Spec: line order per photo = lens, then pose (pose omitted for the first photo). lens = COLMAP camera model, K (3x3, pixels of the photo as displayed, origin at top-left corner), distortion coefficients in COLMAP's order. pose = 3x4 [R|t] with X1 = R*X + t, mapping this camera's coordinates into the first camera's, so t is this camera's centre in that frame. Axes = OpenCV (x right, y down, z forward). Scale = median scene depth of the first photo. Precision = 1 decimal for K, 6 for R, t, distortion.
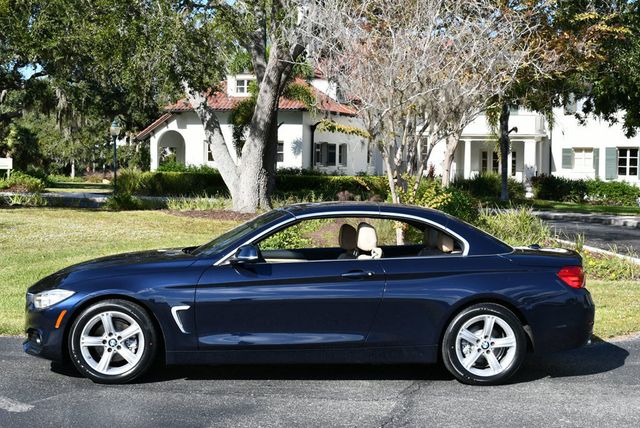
lens RADIAL K [[1083.8, 0, 320.0], [0, 1083.8, 214.0], [0, 0, 1]] dist [-0.022038, -0.043631]
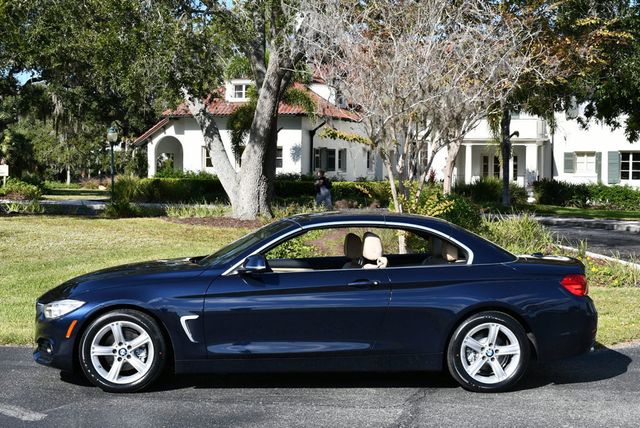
lens RADIAL K [[1102.3, 0, 320.0], [0, 1102.3, 214.0], [0, 0, 1]] dist [-0.021257, -0.034132]
pose [[0.999989, -0.004349, 0.001702, -0.002719], [0.004357, 0.999980, -0.004669, -0.001688], [-0.001681, 0.004677, 0.999988, -0.011435]]
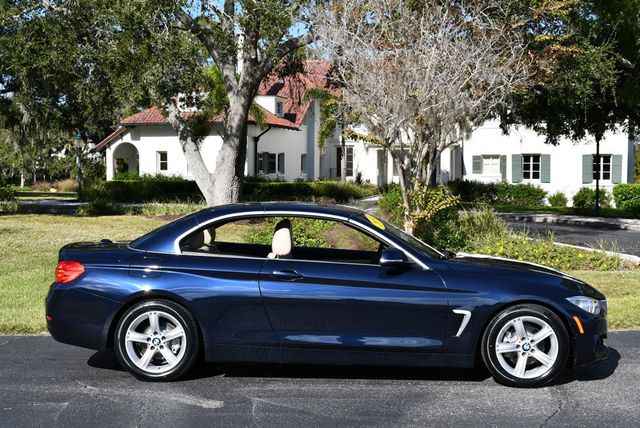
lens RADIAL K [[967.8, 0, 320.0], [0, 967.8, 214.0], [0, 0, 1]] dist [-0.036759, -0.097049]
pose [[0.995036, -0.014877, 0.098395, -0.081686], [0.015143, 0.999883, -0.001956, -0.000032], [-0.098354, 0.003436, 0.995146, 0.019099]]
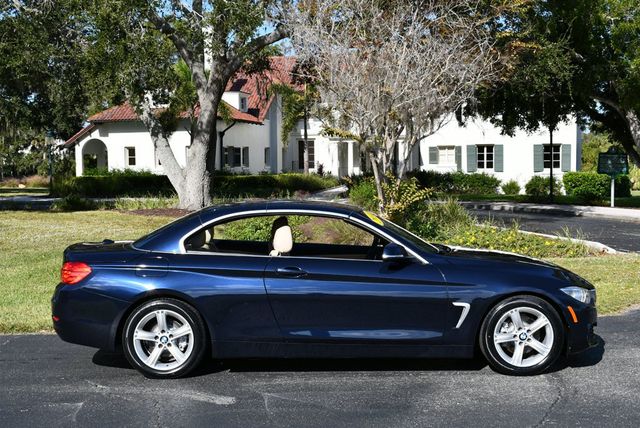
lens RADIAL K [[930.9, 0, 320.0], [0, 930.9, 214.0], [0, 0, 1]] dist [-0.058566, 0.013230]
pose [[0.989118, -0.032737, 0.143439, -0.096291], [0.031599, 0.999449, 0.010203, -0.003225], [-0.143694, -0.005559, 0.989607, 0.024867]]
